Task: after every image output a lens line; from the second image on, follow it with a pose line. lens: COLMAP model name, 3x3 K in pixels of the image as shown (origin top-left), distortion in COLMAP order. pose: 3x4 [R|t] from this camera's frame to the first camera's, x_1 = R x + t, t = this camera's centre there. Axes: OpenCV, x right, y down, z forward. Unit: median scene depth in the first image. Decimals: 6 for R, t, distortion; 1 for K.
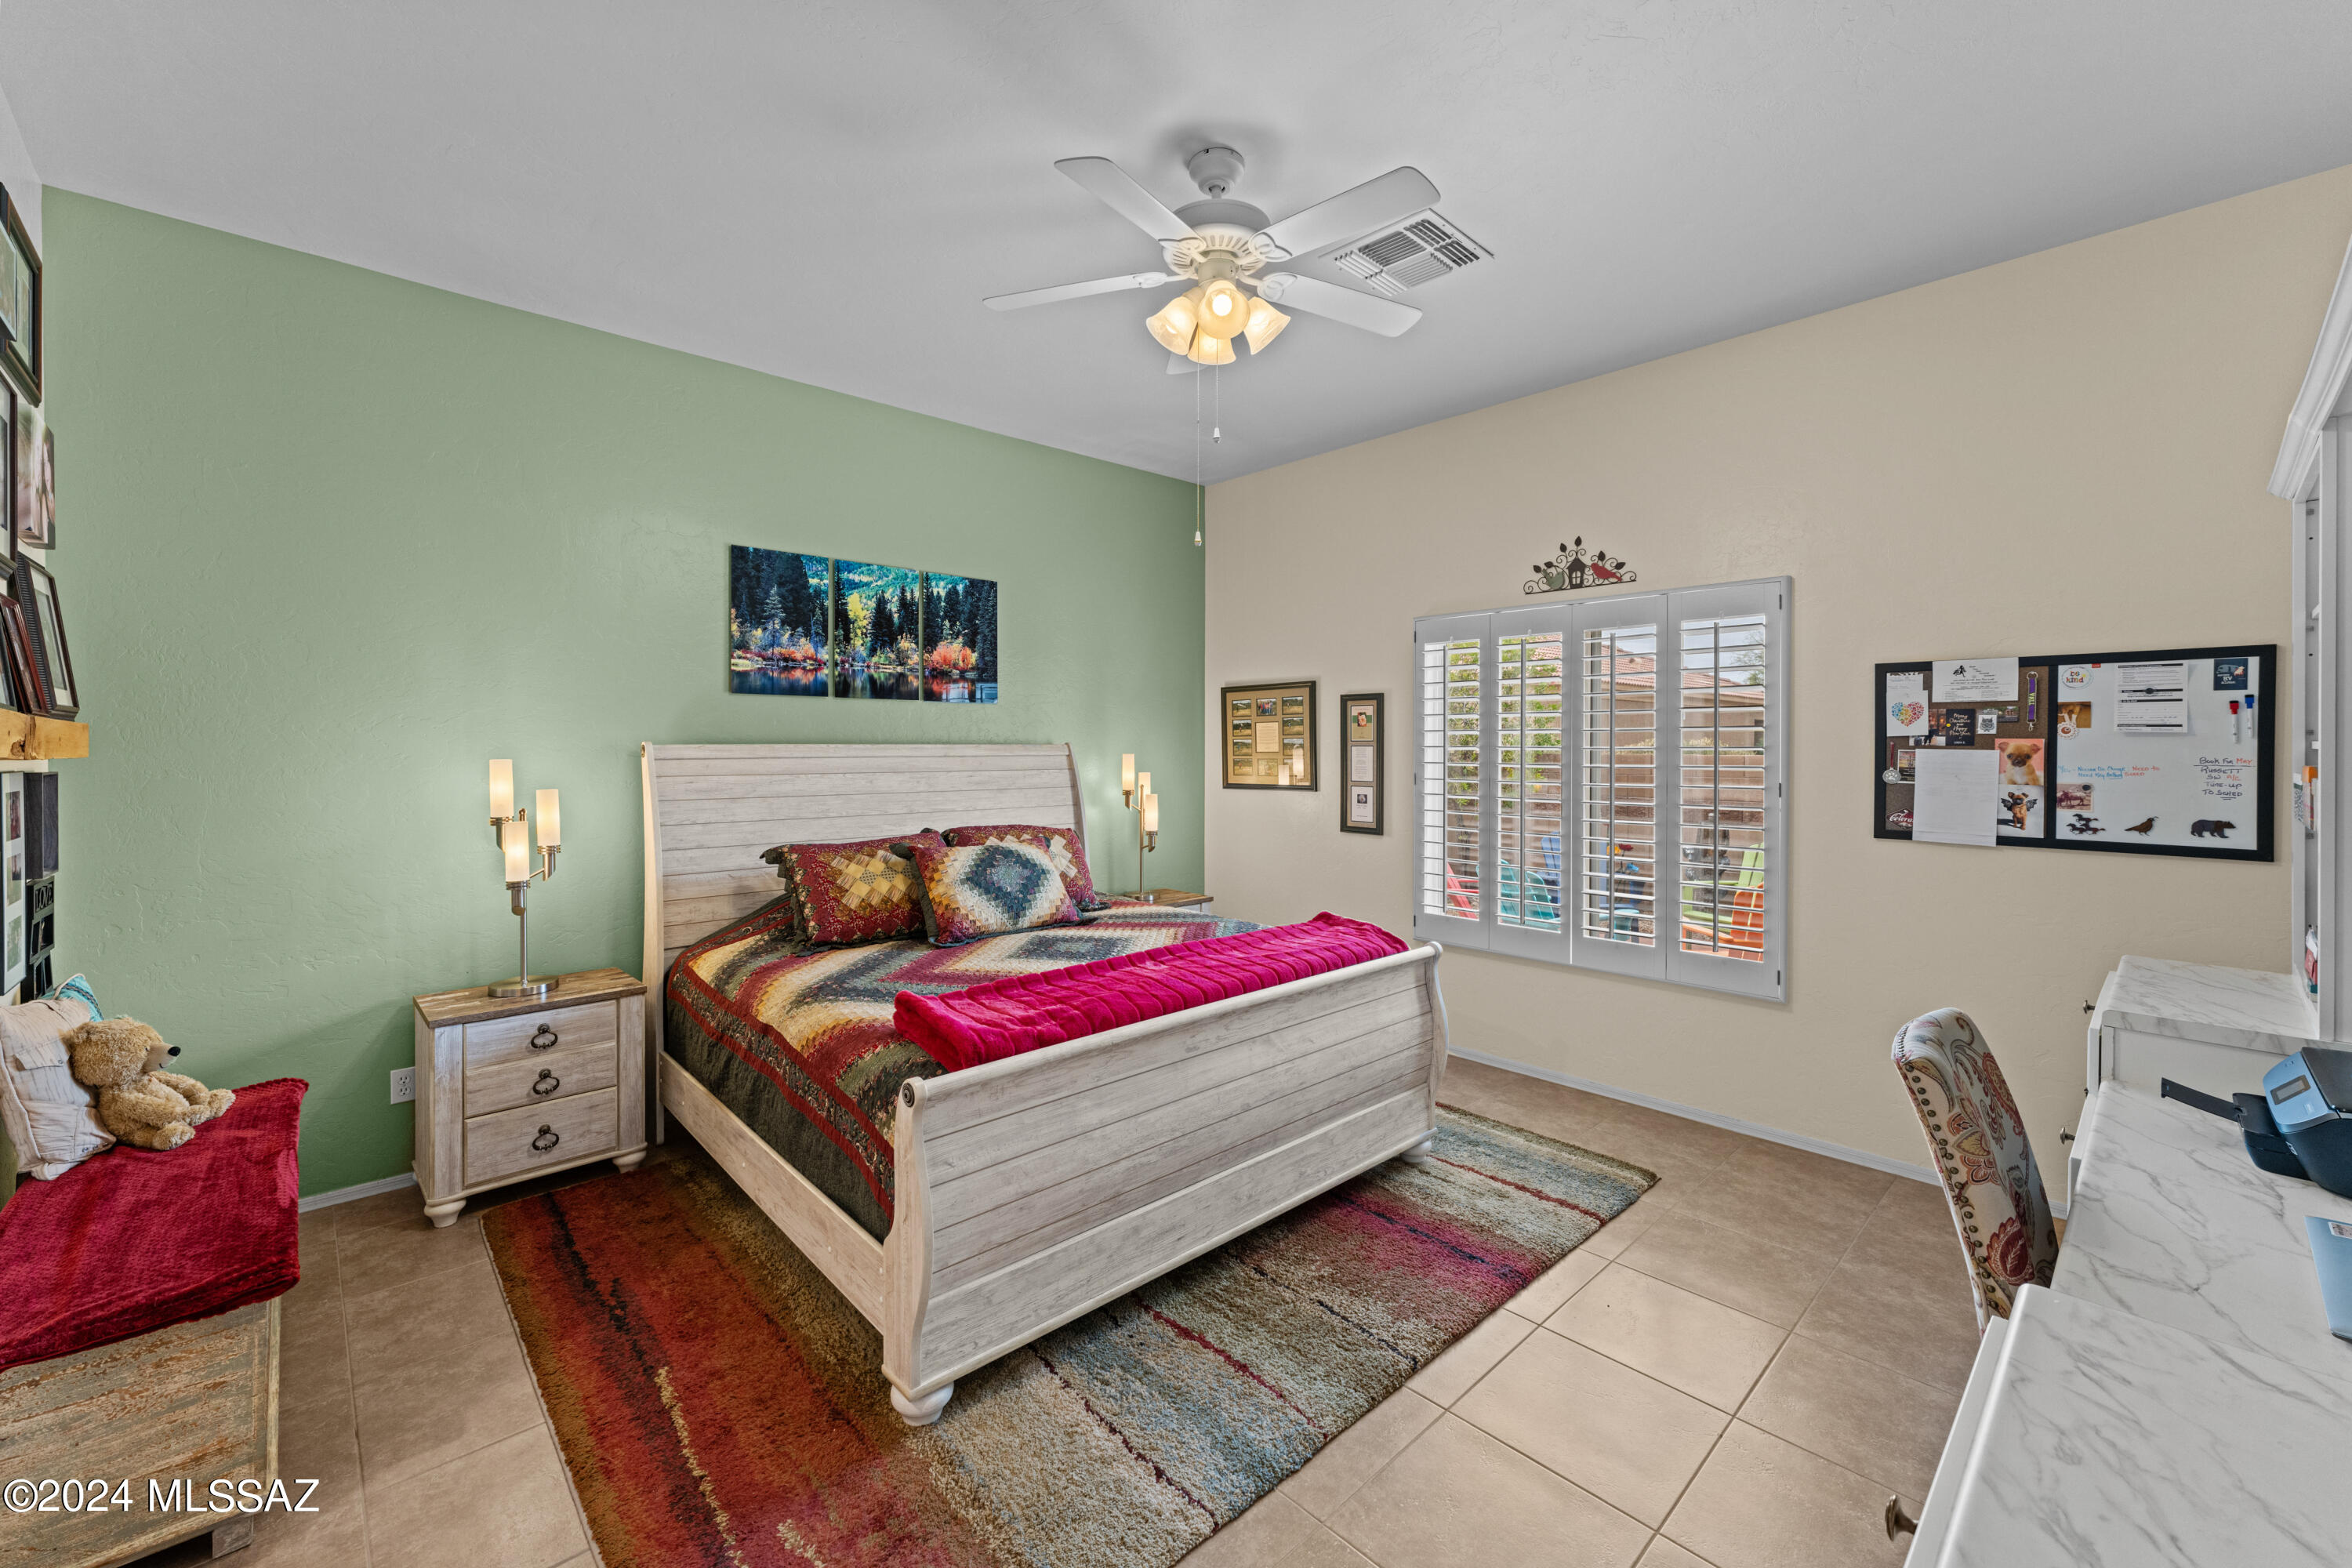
lens RADIAL K [[960.2, 0, 1178.6], [0, 960.2, 762.1], [0, 0, 1]] dist [0.000667, -0.000591]
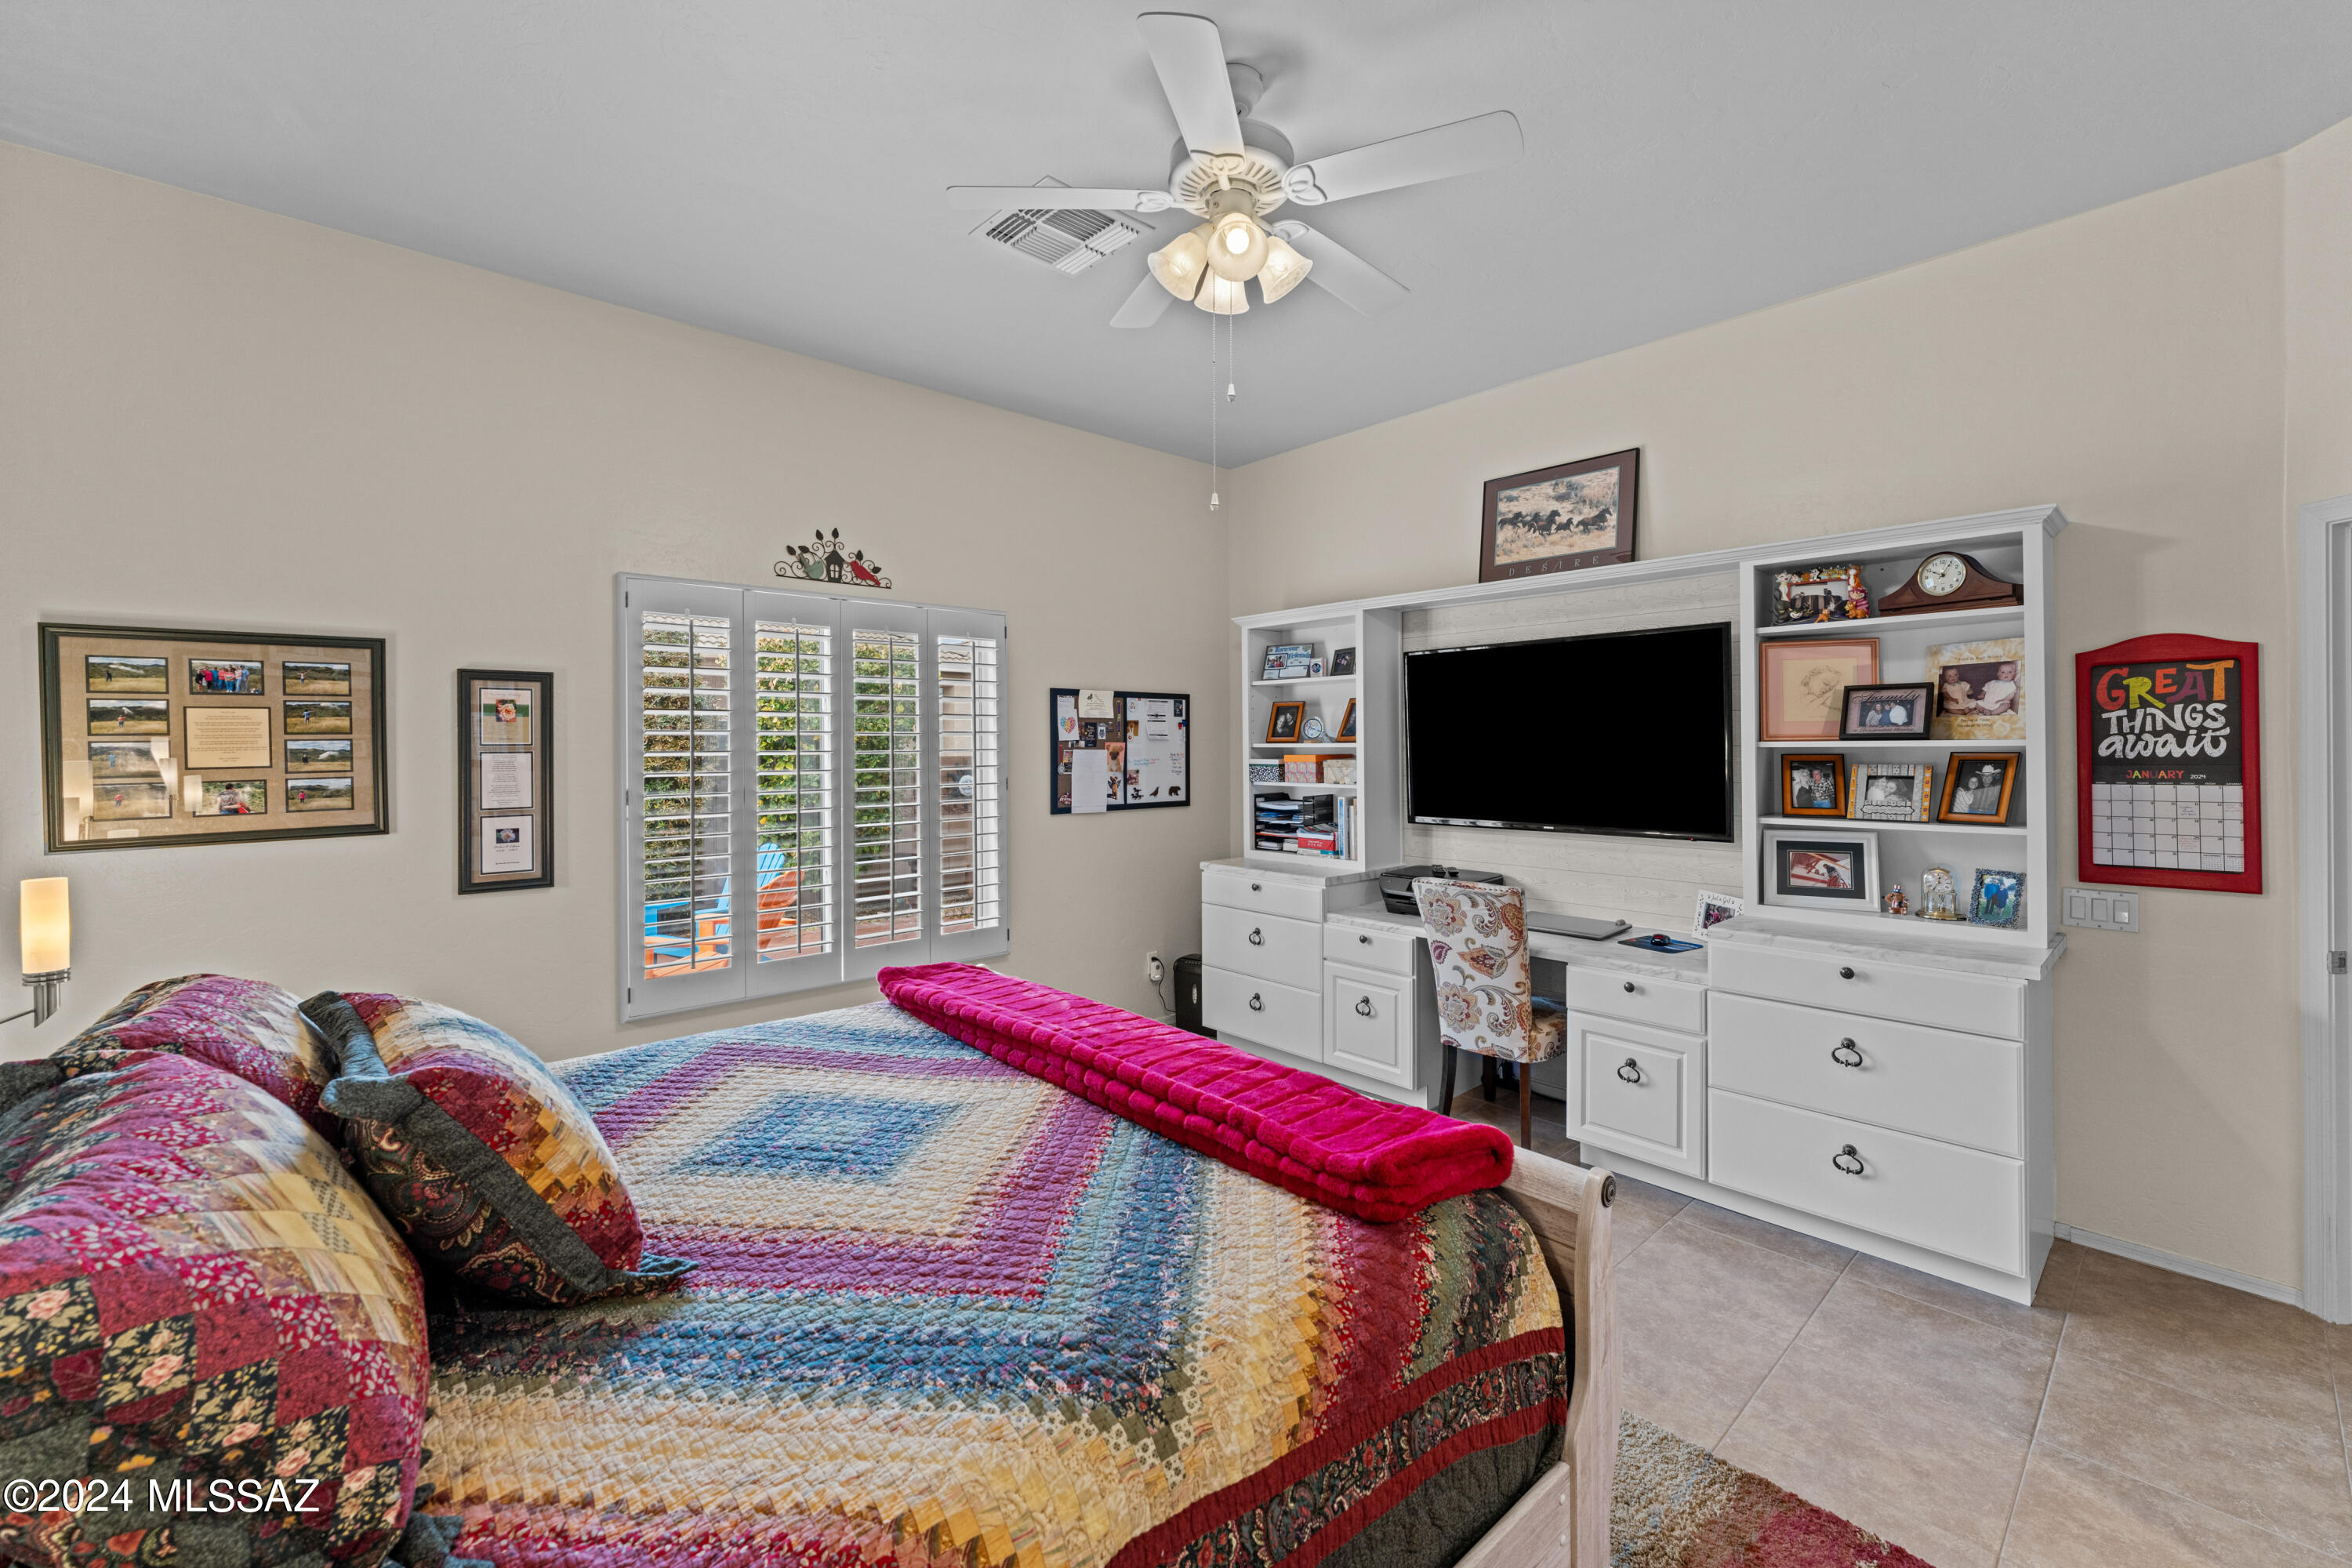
lens RADIAL K [[960.2, 0, 1177.0], [0, 960.2, 758.5], [0, 0, 1]] dist [0.000667, -0.000591]
pose [[0.010821, -0.012654, 0.999861, -0.660862], [0.025319, 0.999603, 0.012377, -0.013993], [-0.999621, 0.025182, 0.011137, 0.823684]]
